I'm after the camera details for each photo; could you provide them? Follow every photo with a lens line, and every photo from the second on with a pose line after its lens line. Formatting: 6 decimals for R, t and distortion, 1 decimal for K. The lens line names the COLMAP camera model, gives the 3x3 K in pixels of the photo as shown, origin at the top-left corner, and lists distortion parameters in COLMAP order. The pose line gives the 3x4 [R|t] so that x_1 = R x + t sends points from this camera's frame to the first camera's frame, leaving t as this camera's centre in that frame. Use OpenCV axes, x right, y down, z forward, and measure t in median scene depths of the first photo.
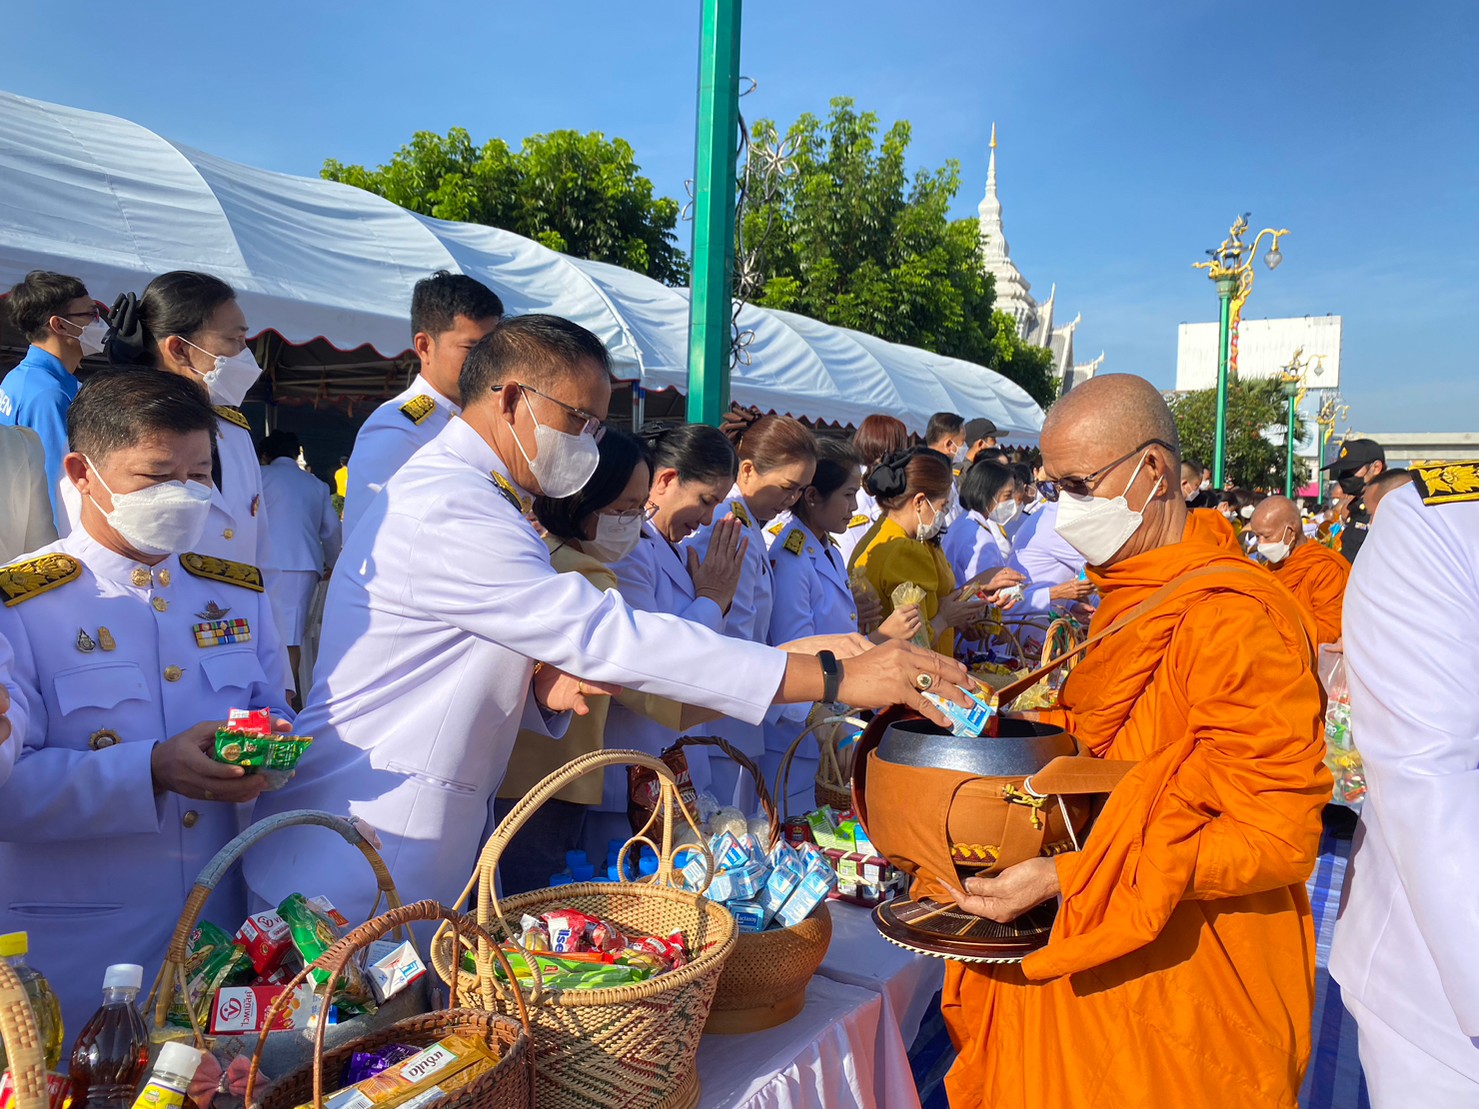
lens RADIAL K [[1146.7, 0, 741.5], [0, 1146.7, 558.4], [0, 0, 1]] dist [0.005621, -0.054654]
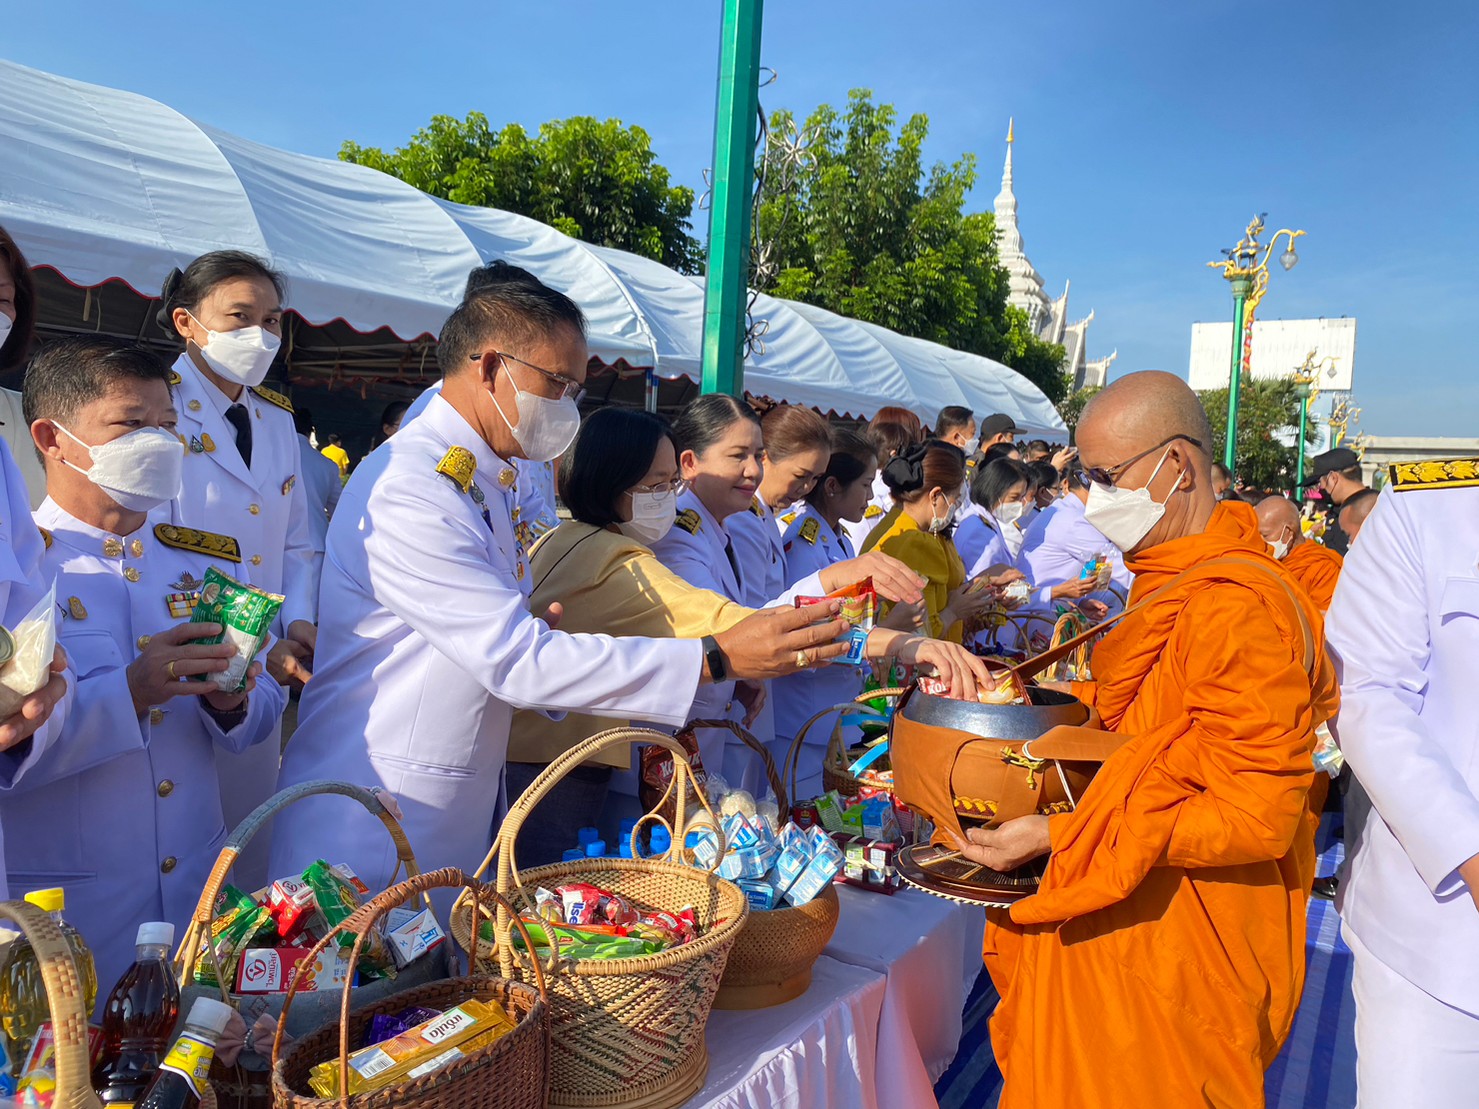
lens RADIAL K [[1146.1, 0, 741.0], [0, 1146.1, 554.2], [0, 0, 1]] dist [0.007223, -0.058207]
pose [[0.999740, 0.021843, -0.006508, -0.000914], [-0.021810, 0.999749, 0.005071, 0.000447], [0.006618, -0.004928, 0.999966, -0.001764]]
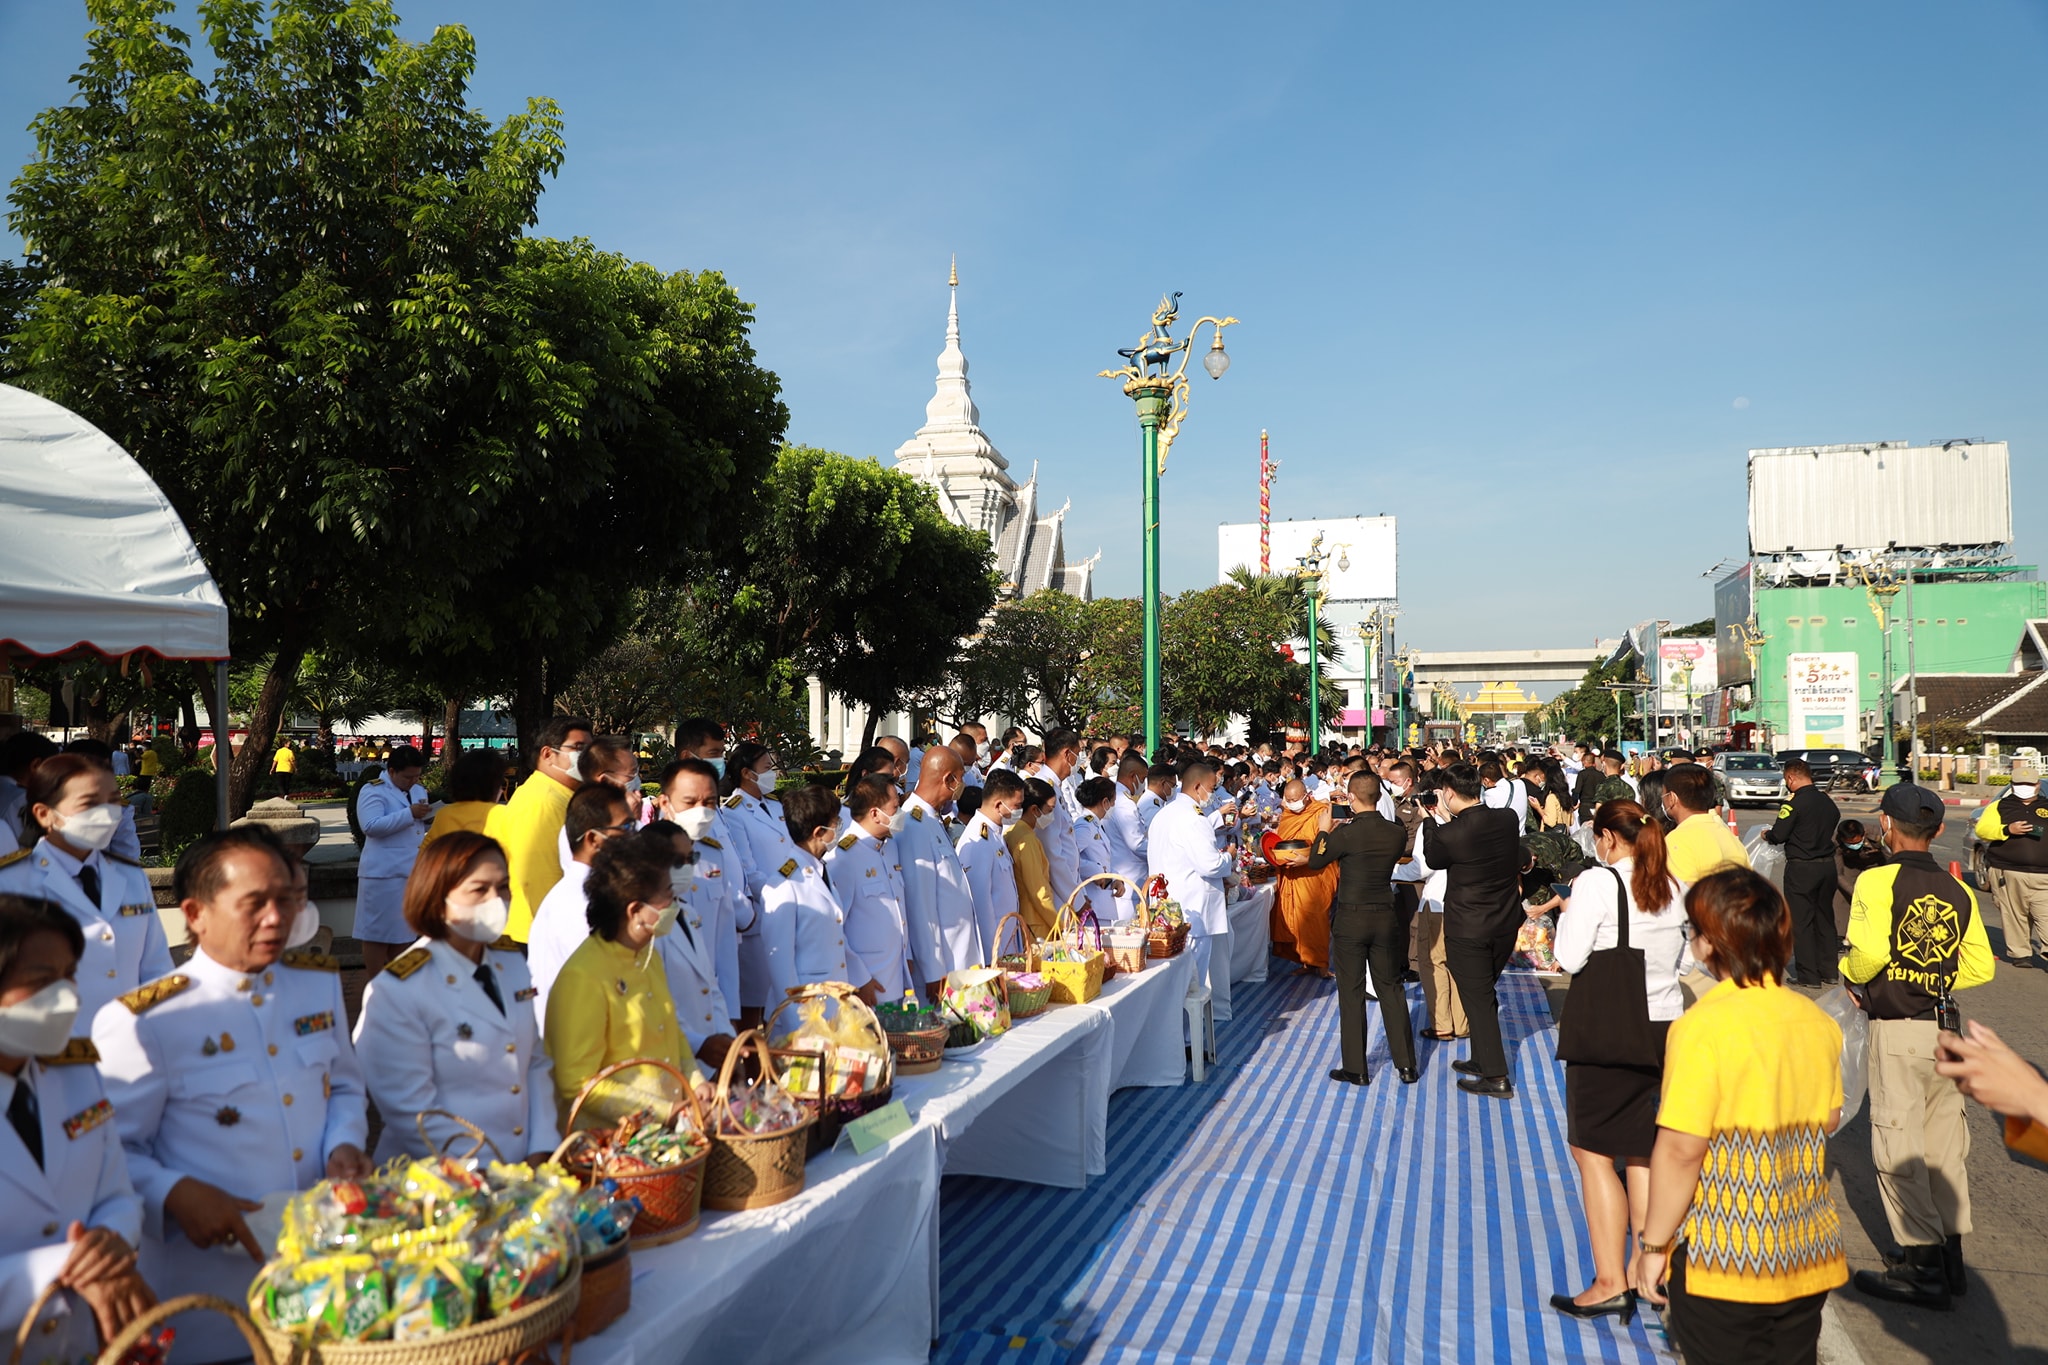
lens RADIAL K [[1342.3, 0, 1029.1], [0, 1342.3, 704.8], [0, 0, 1]] dist [-0.025067, 0.000562]
pose [[0.980316, -0.014900, 0.196870, 0.401193], [0.029584, 0.996976, -0.071862, -0.047749], [-0.195204, 0.076271, 0.977793, 0.588755]]
